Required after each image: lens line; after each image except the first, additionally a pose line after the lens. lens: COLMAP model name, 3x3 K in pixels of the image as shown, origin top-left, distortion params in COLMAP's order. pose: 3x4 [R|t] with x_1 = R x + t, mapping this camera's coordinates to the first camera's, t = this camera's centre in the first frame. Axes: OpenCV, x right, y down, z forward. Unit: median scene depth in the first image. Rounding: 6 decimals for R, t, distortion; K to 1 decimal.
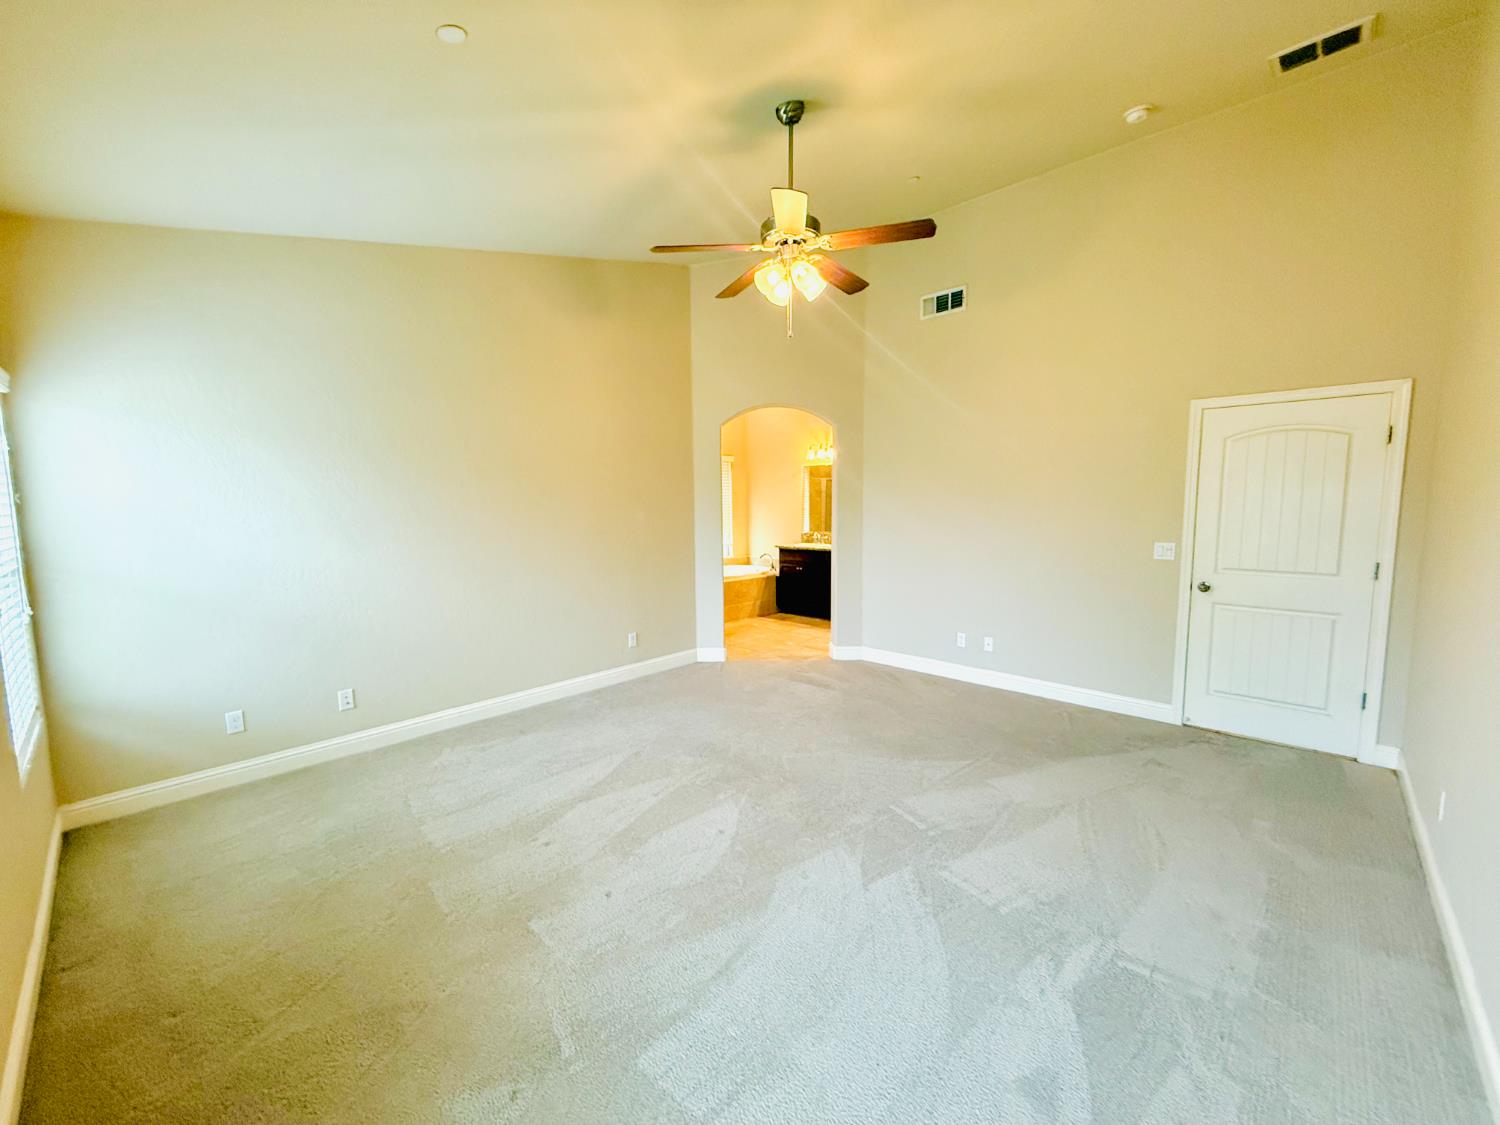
lens RADIAL K [[599.1, 0, 750.0], [0, 599.1, 562.5], [0, 0, 1]] dist [0.000057, -0.000001]
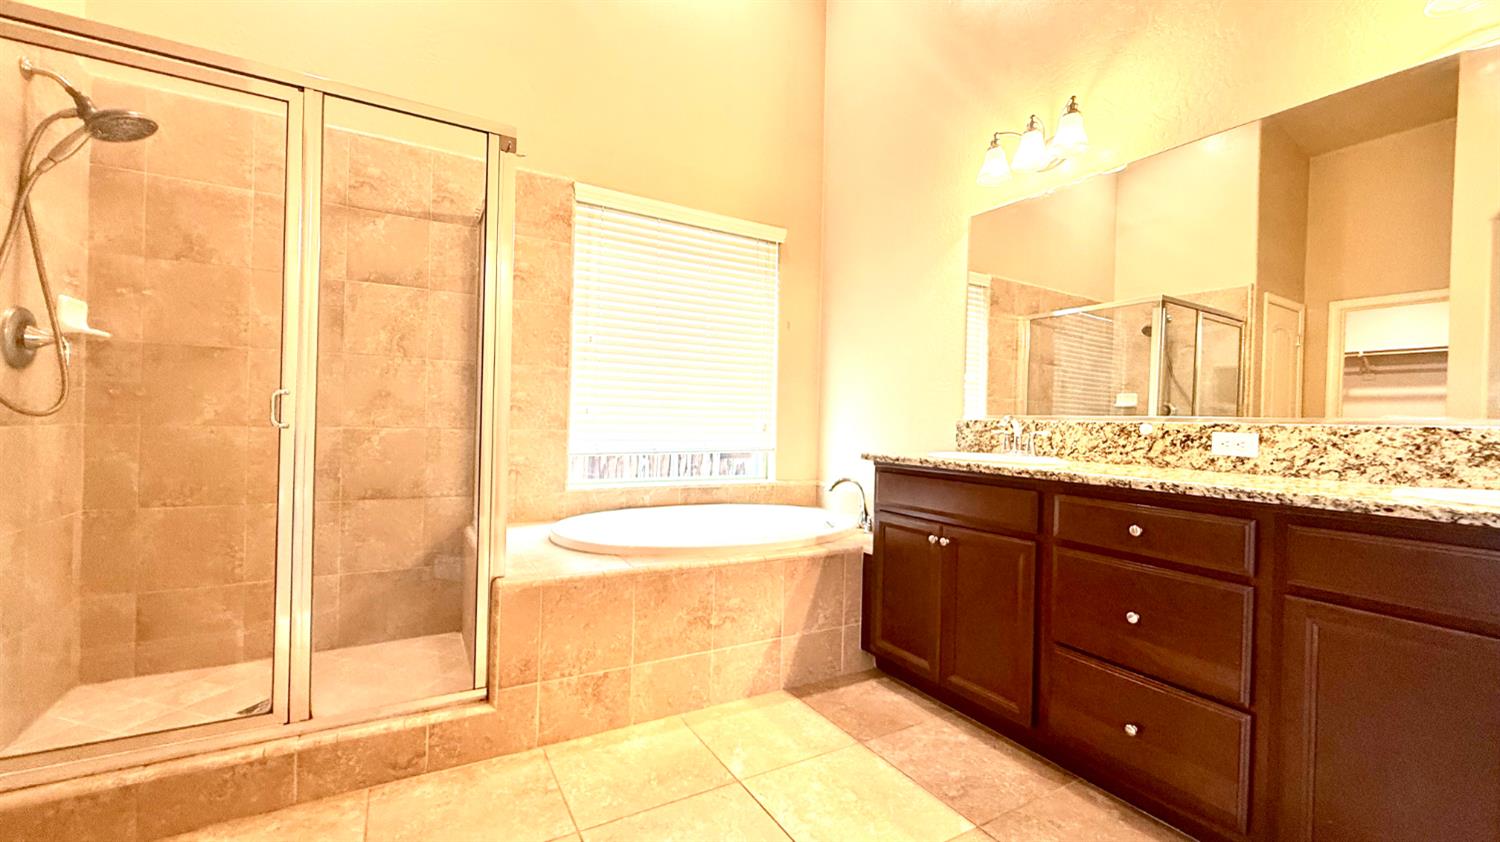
lens RADIAL K [[599.1, 0, 747.1], [0, 599.1, 423.3], [0, 0, 1]] dist [0.000669, 0.000188]
pose [[0.958498, 0.034181, -0.283044, 0.071442], [-0.062453, 0.993847, -0.091470, -0.011576], [0.278176, 0.105351, 0.954735, 0.684371]]
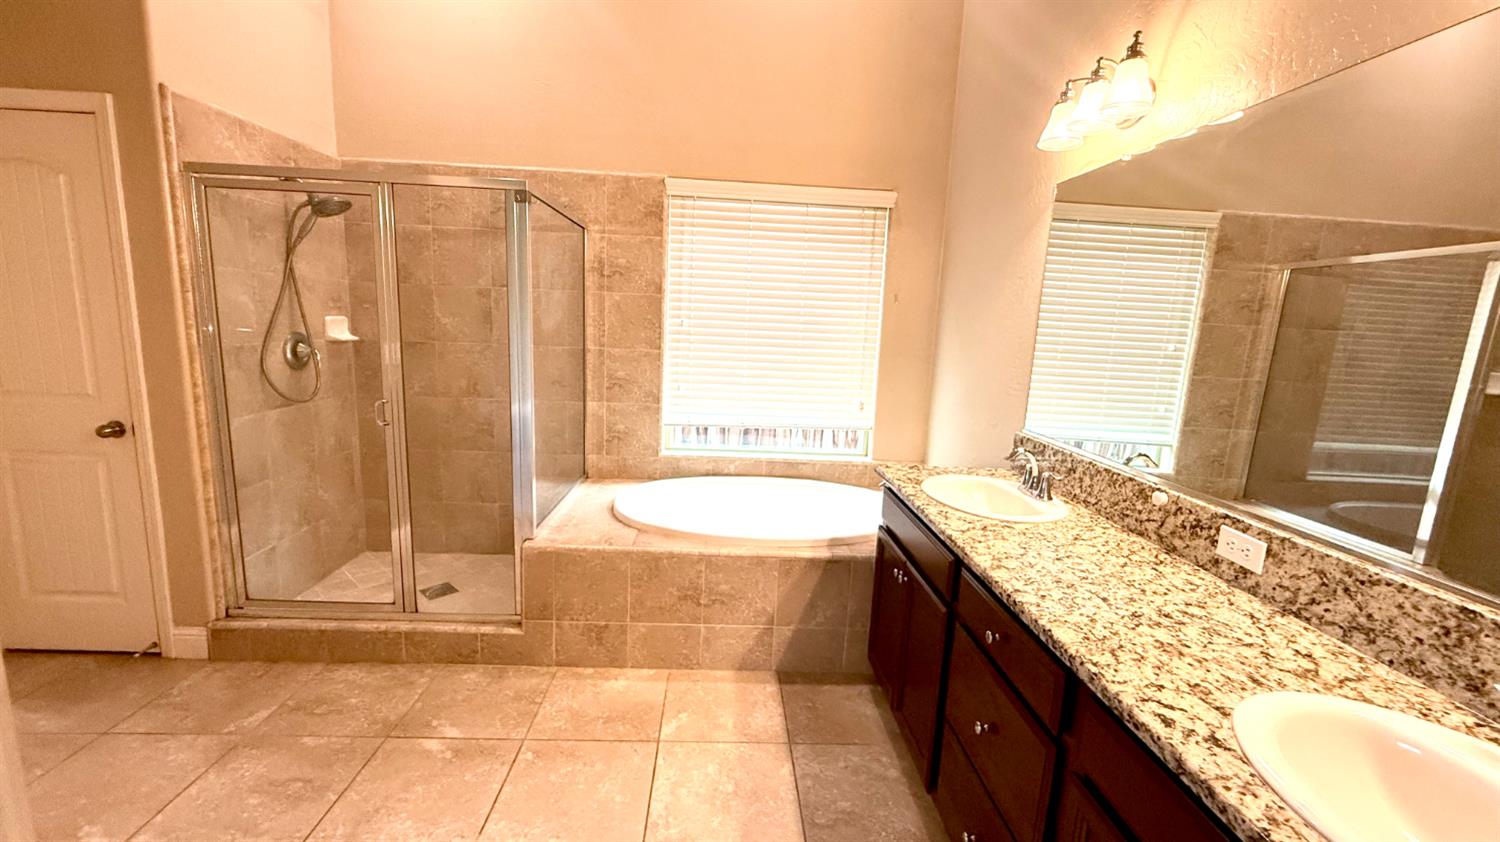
lens RADIAL K [[598.3, 0, 746.9], [0, 598.3, 424.1], [0, 0, 1]] dist [0.001027, 0.000299]
pose [[0.715748, 0.158628, -0.680104, 0.192765], [-0.121516, 0.987294, 0.102392, -0.069738], [0.687705, 0.009357, 0.725930, 0.738898]]
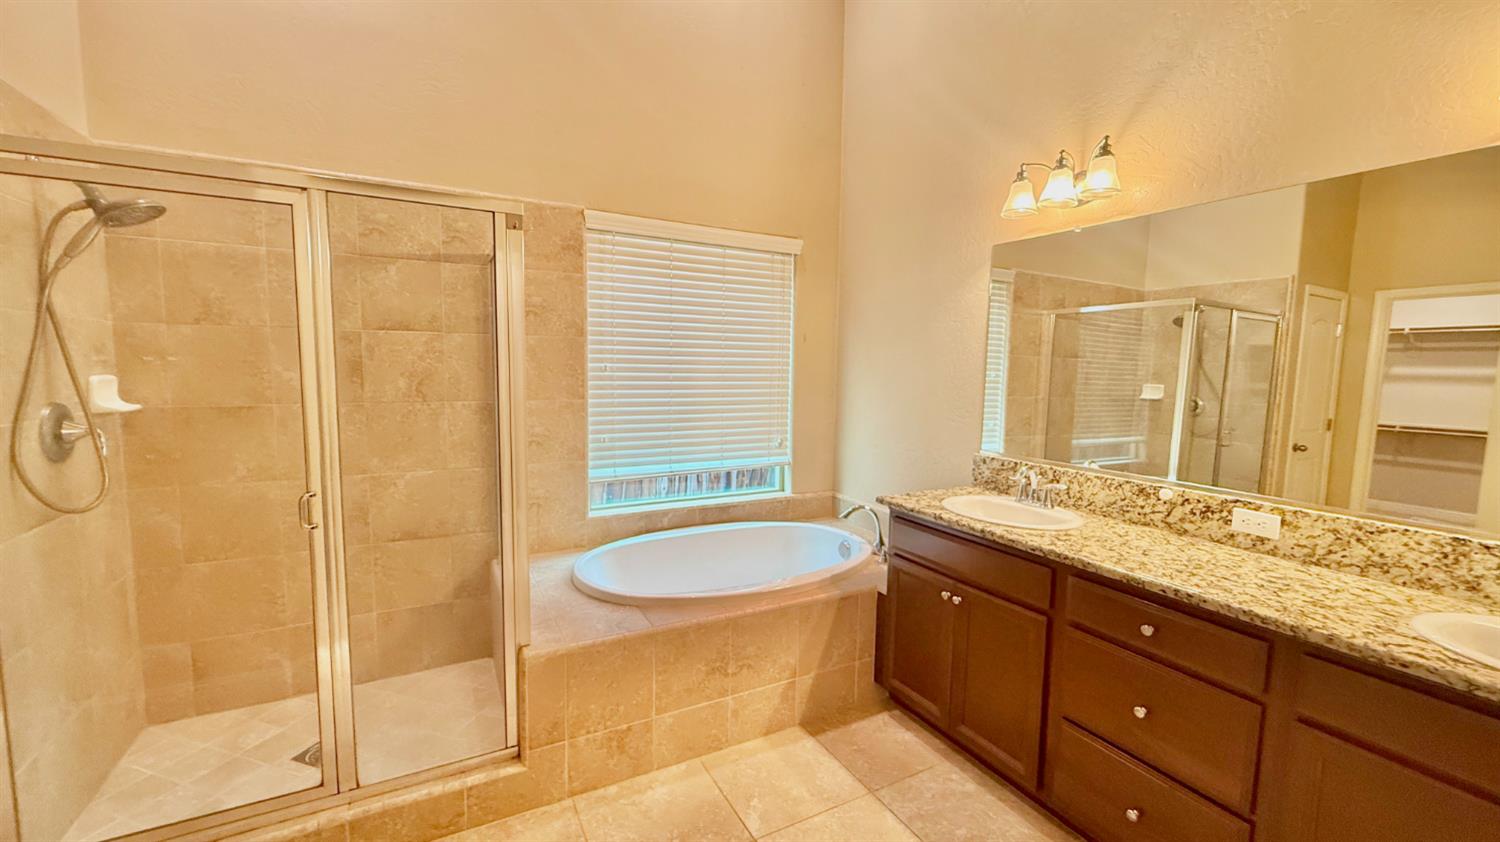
lens RADIAL K [[598.3, 0, 746.9], [0, 598.3, 424.1], [0, 0, 1]] dist [0.001027, 0.000299]
pose [[0.949337, 0.054374, -0.309521, 0.071271], [-0.056007, 0.998424, 0.003614, -0.062593], [0.309229, 0.013905, 0.950886, 0.681438]]
